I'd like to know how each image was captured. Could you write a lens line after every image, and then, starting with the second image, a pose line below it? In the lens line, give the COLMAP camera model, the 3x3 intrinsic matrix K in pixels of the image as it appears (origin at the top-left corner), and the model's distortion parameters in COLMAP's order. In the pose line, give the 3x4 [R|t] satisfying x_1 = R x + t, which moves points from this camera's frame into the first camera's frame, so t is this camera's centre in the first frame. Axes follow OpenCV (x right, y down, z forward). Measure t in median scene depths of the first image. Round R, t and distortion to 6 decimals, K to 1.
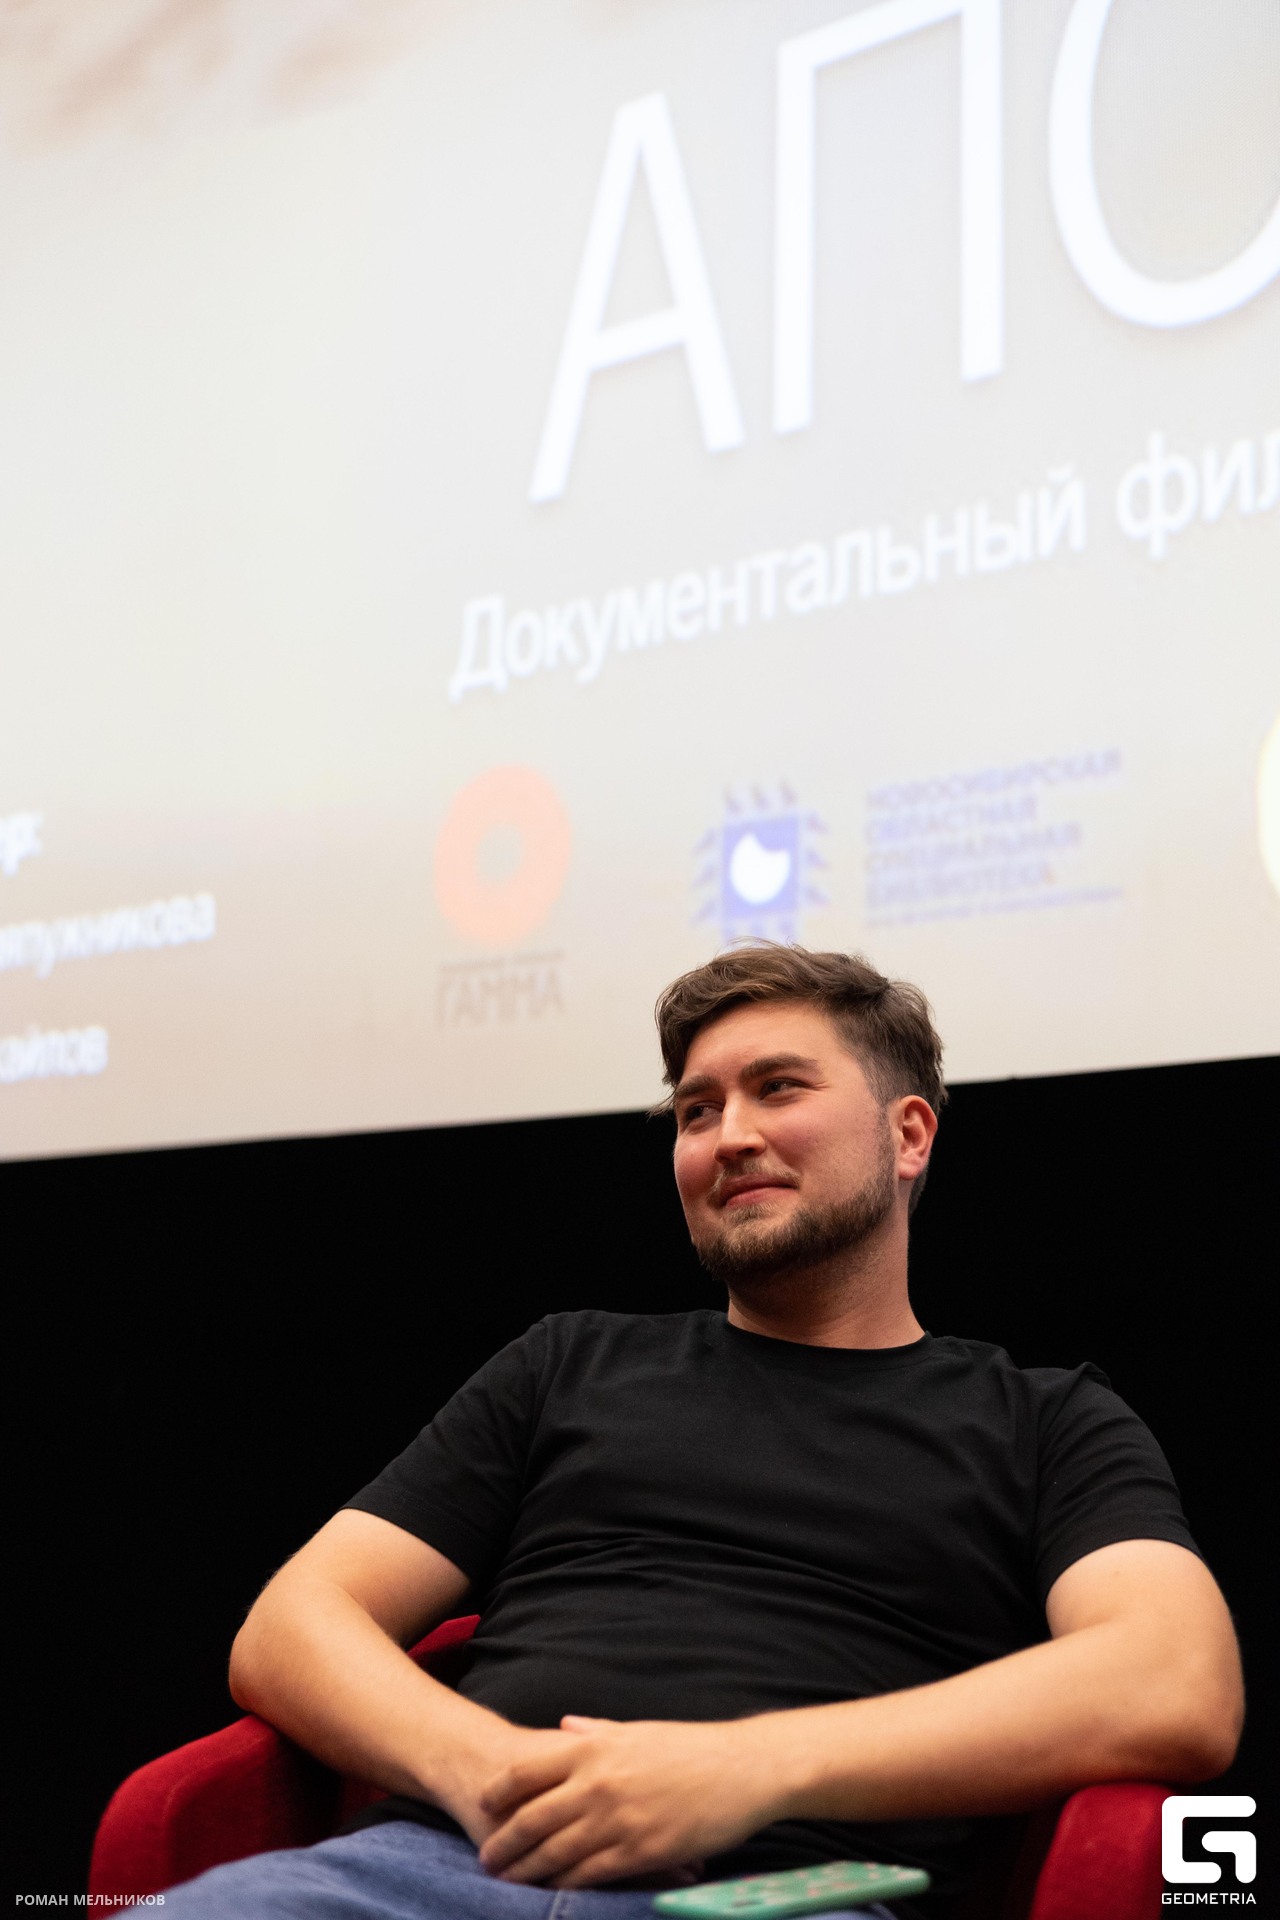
lens RADIAL K [[2732.9, 0, 640.0], [0, 2732.9, 960.0], [0, 0, 1]] dist [0.021686, 0.109684]
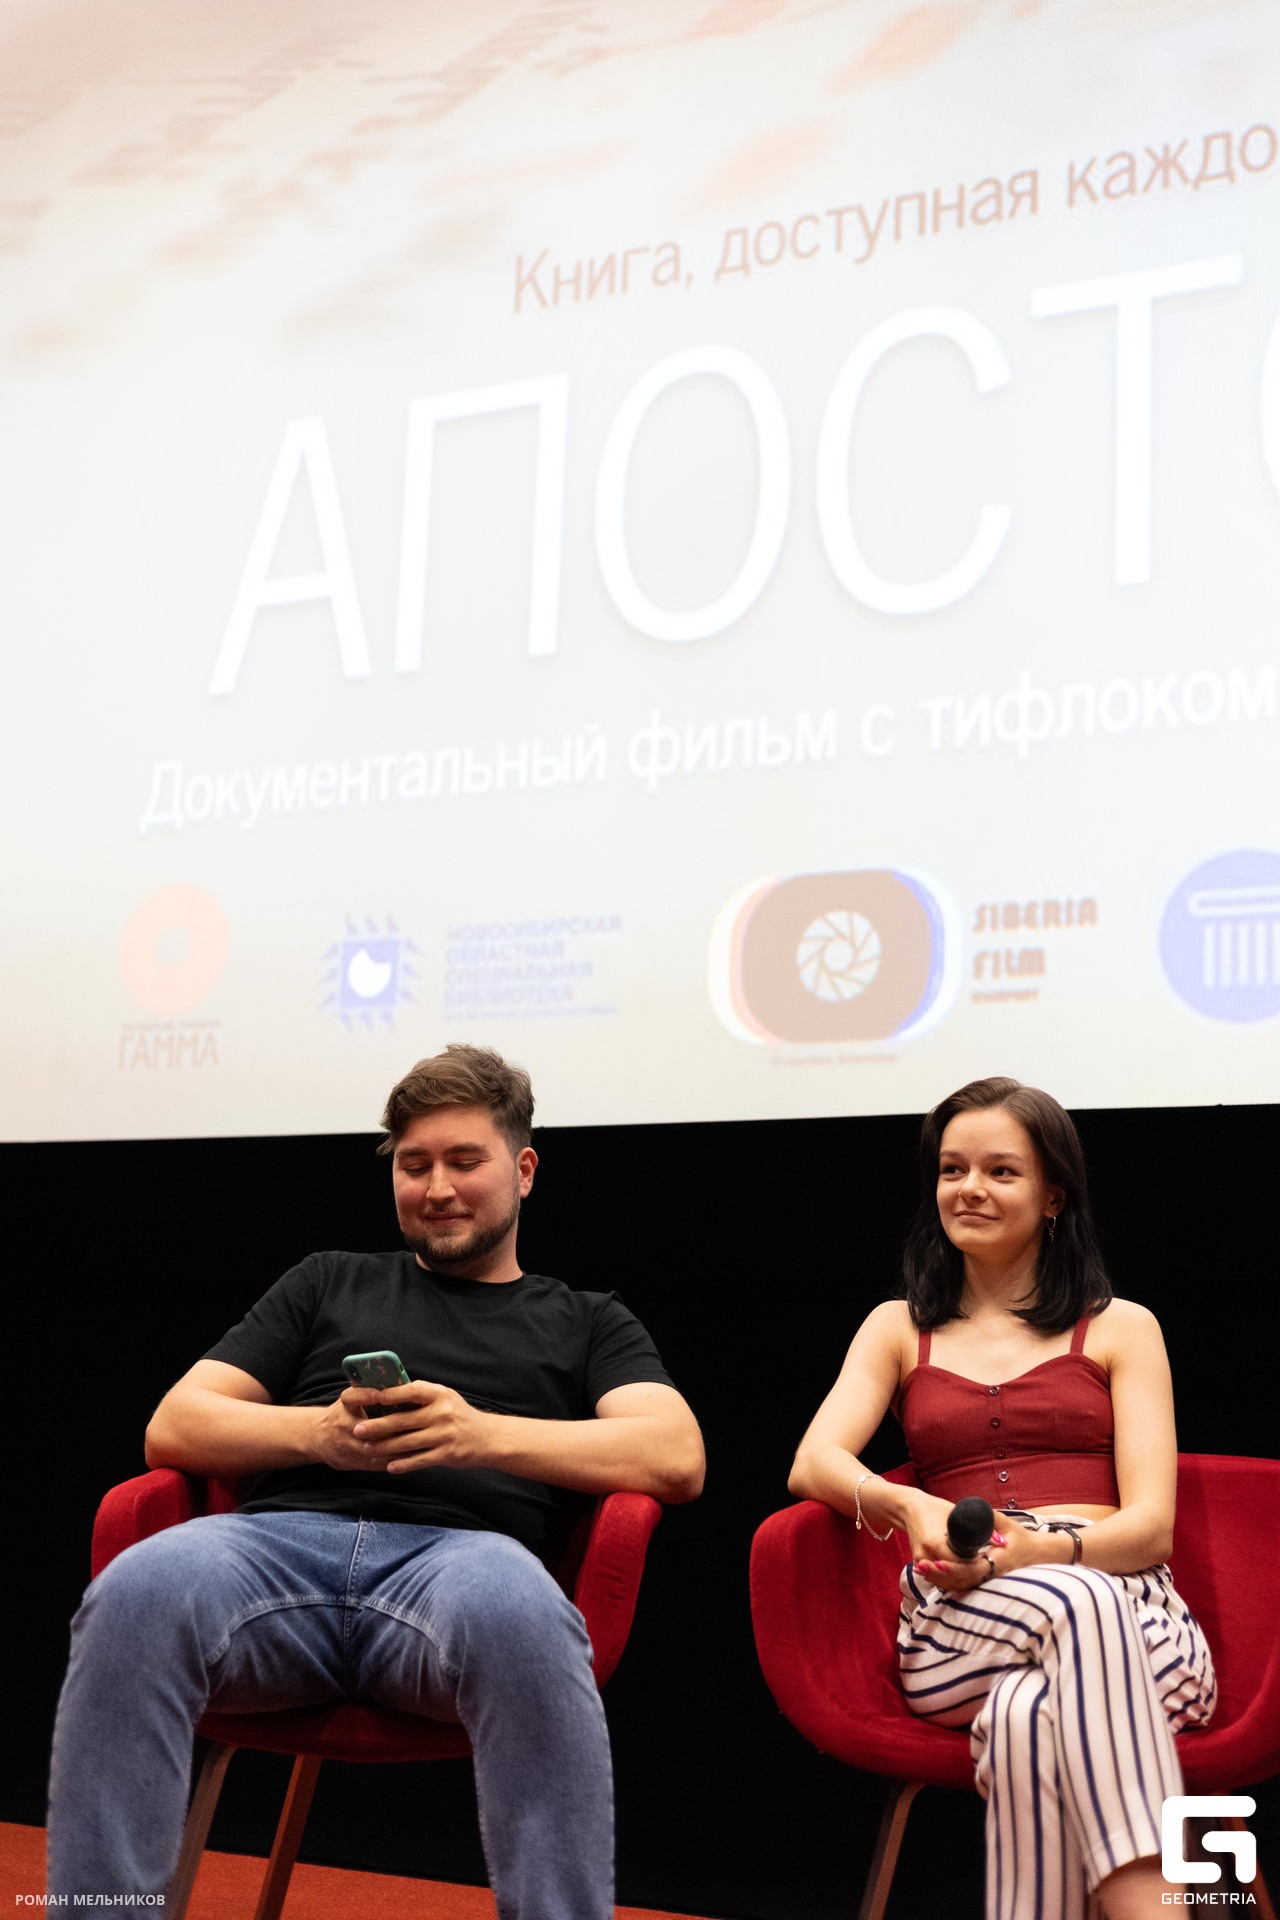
lens RADIAL K [[2732.9, 0, 640.0], [0, 2732.9, 960.0], [0, 0, 1]] dist [0.021686, 0.109684]
pose [[0.974502, 0.062068, 0.215622, -0.132459], [-0.059760, 0.998064, -0.017212, -0.024816], [-0.216273, 0.003887, 0.976325, -0.459033]]
